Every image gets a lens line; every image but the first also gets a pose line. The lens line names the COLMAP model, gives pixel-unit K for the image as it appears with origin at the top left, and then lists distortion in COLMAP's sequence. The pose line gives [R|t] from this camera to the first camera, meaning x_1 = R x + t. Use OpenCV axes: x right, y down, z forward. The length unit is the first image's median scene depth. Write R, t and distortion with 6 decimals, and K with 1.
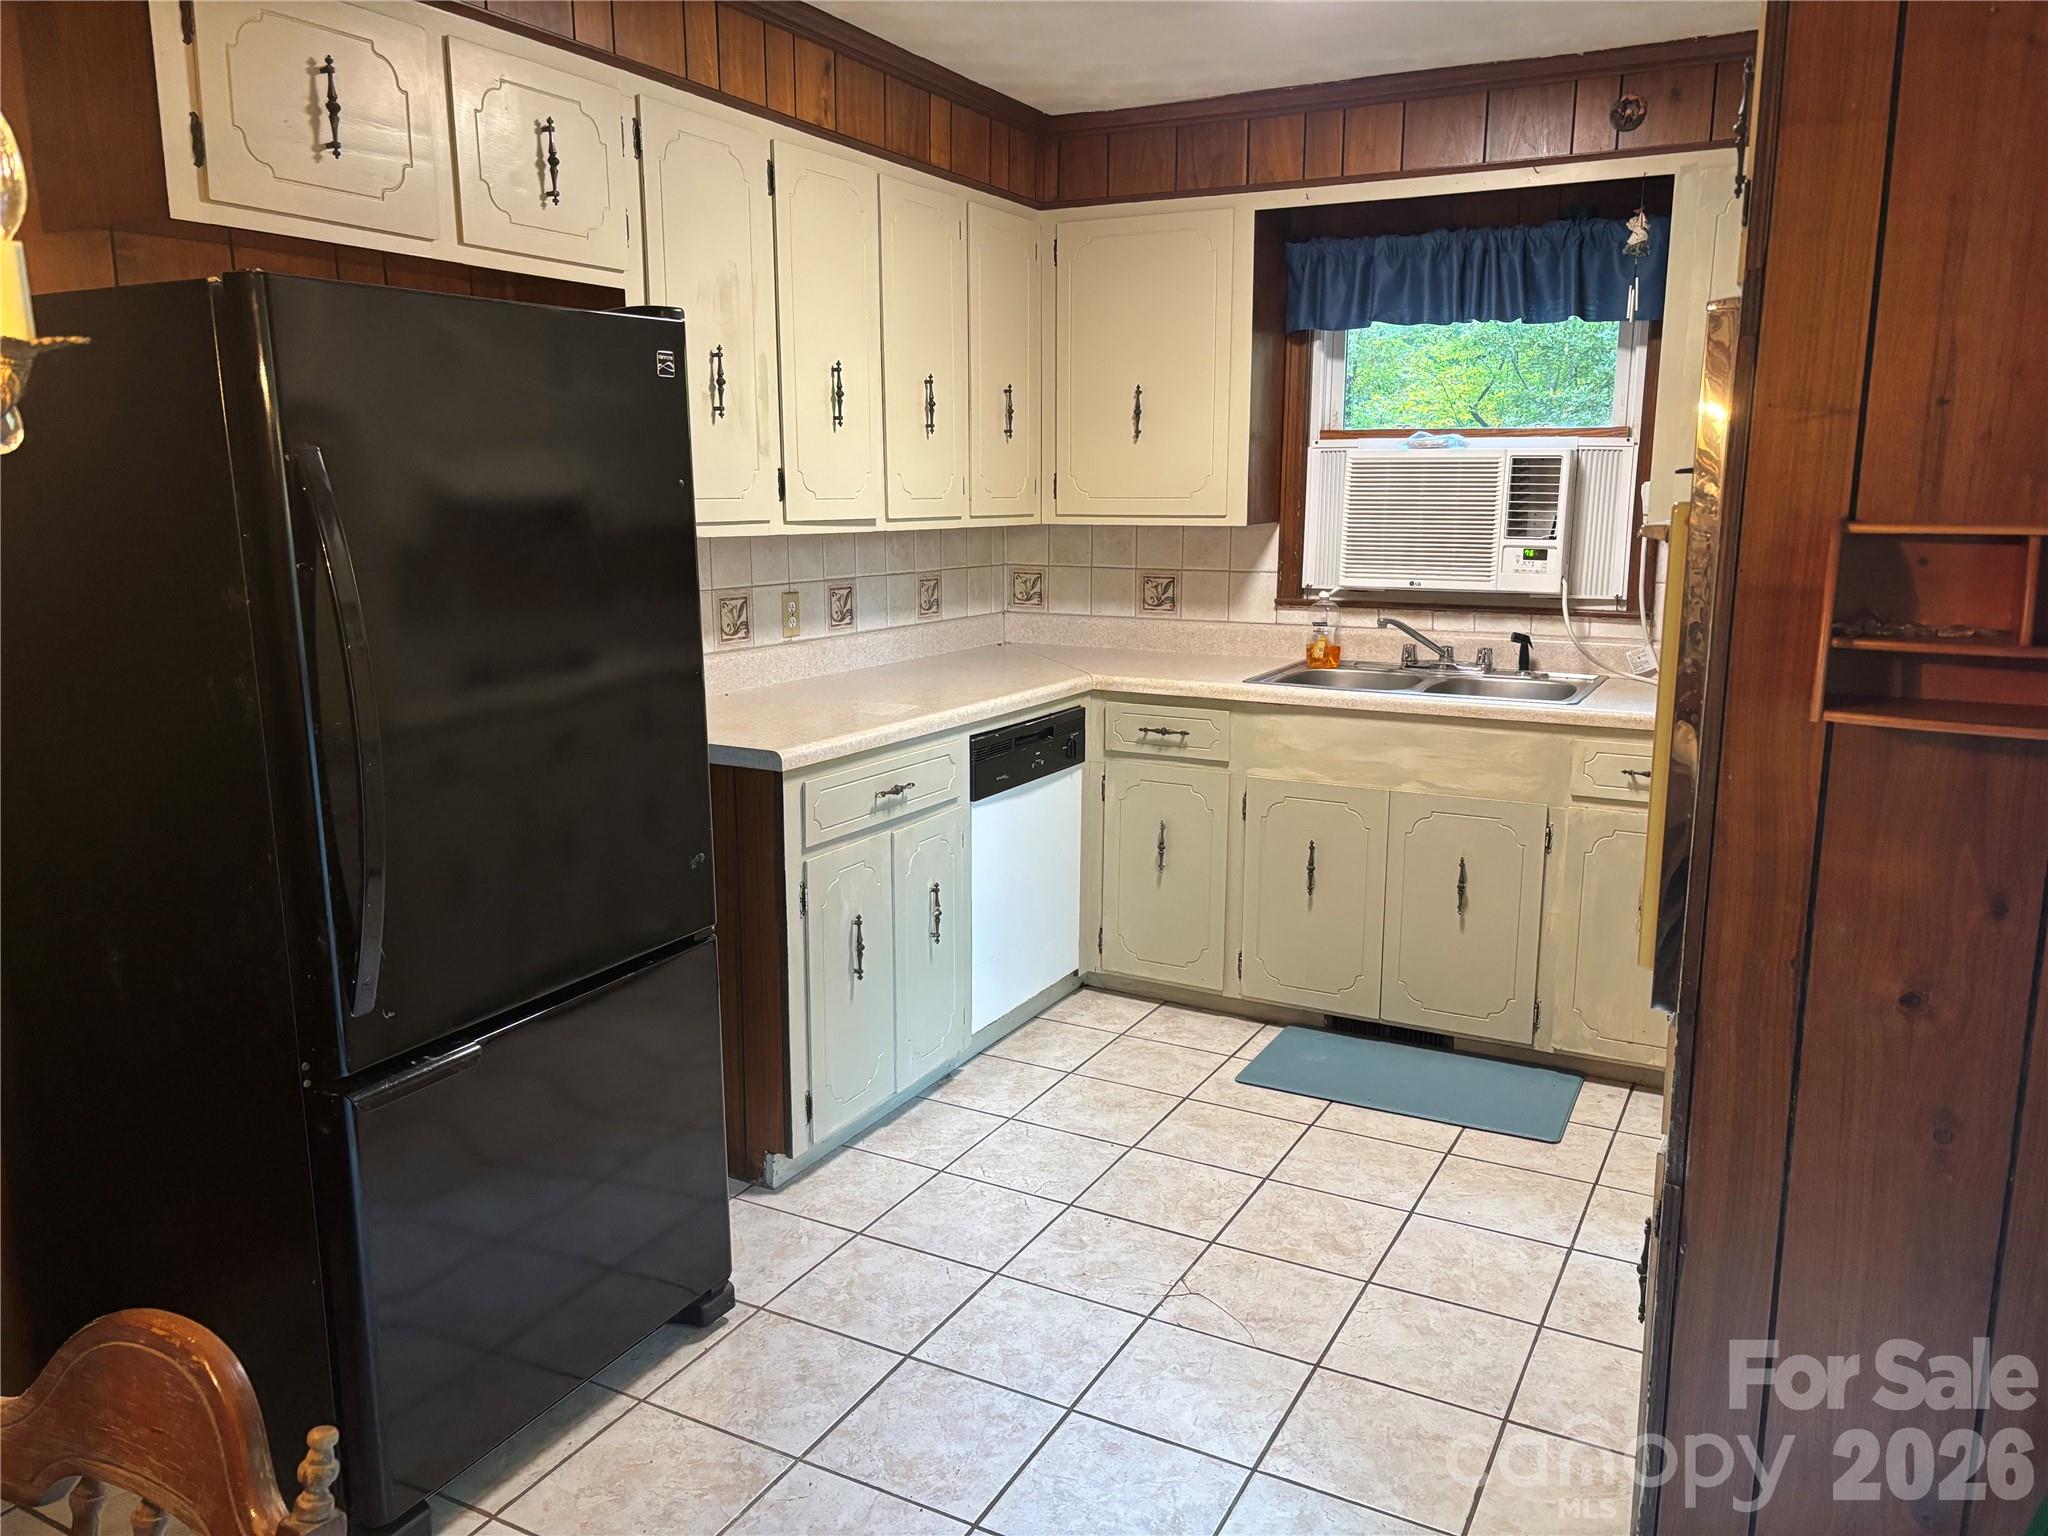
lens RADIAL K [[1536.0, 0, 1024.7], [0, 1536.0, 777.4], [0, 0, 1]] dist [0.031127, -0.024414]
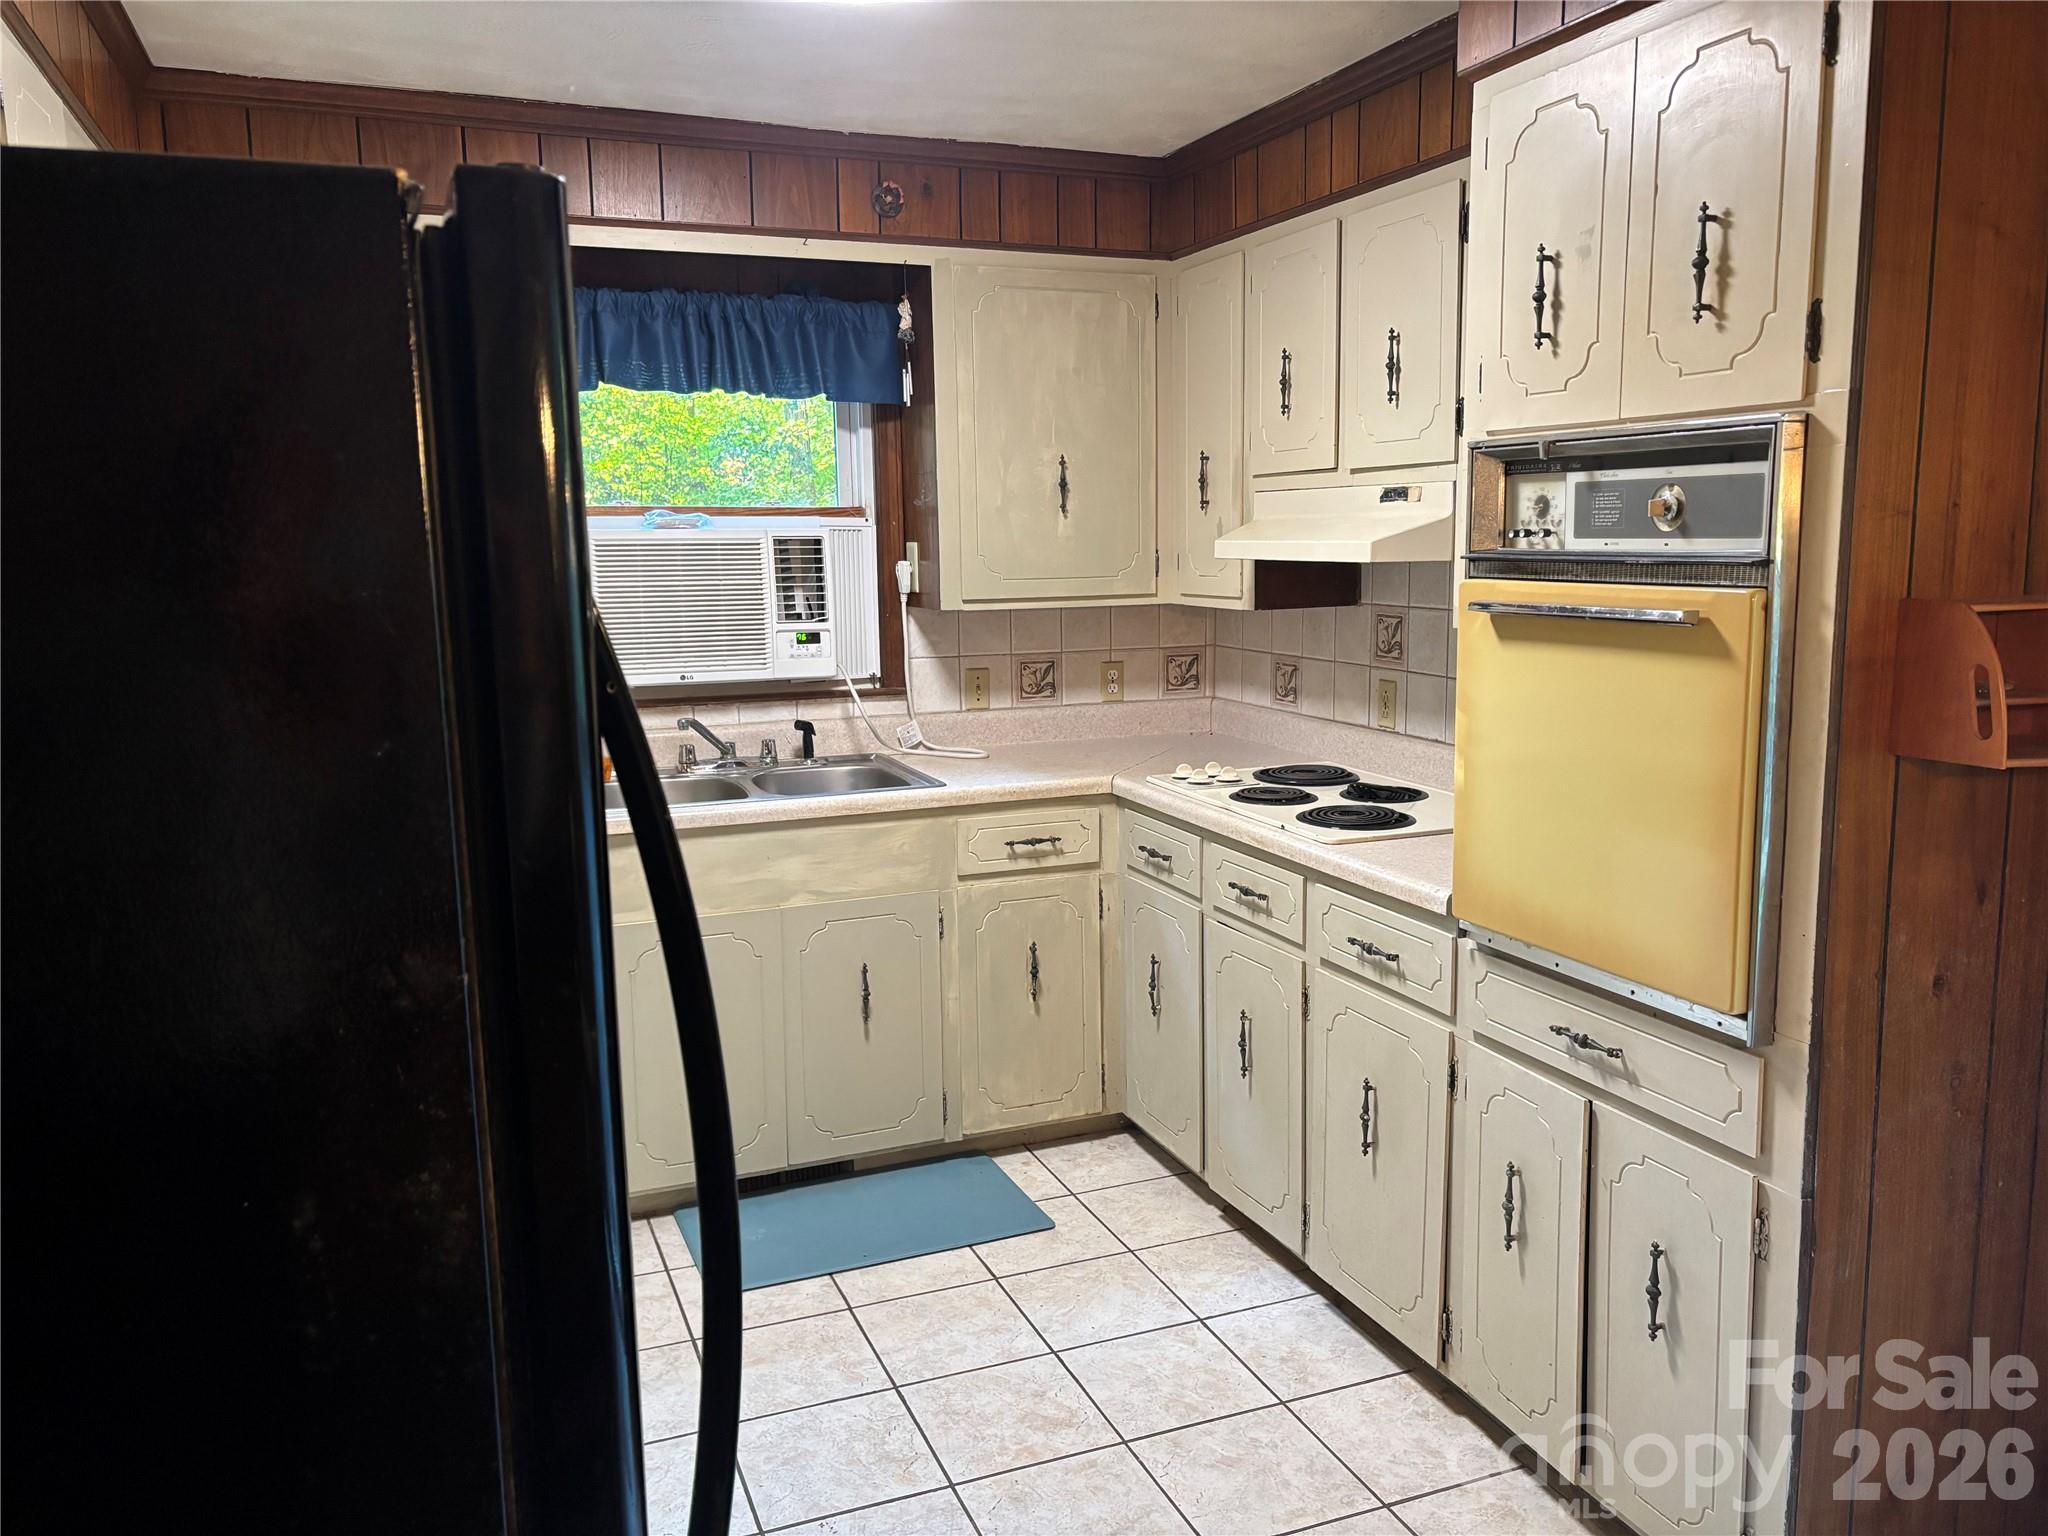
lens RADIAL K [[1536.0, 0, 1025.9], [0, 1536.0, 757.5], [0, 0, 1]] dist [0.031127, -0.024414]
pose [[0.639220, -0.120556, 0.759516, -0.347056], [0.161122, 0.986711, 0.021015, -0.075596], [-0.751956, 0.108942, 0.650149, 0.310663]]
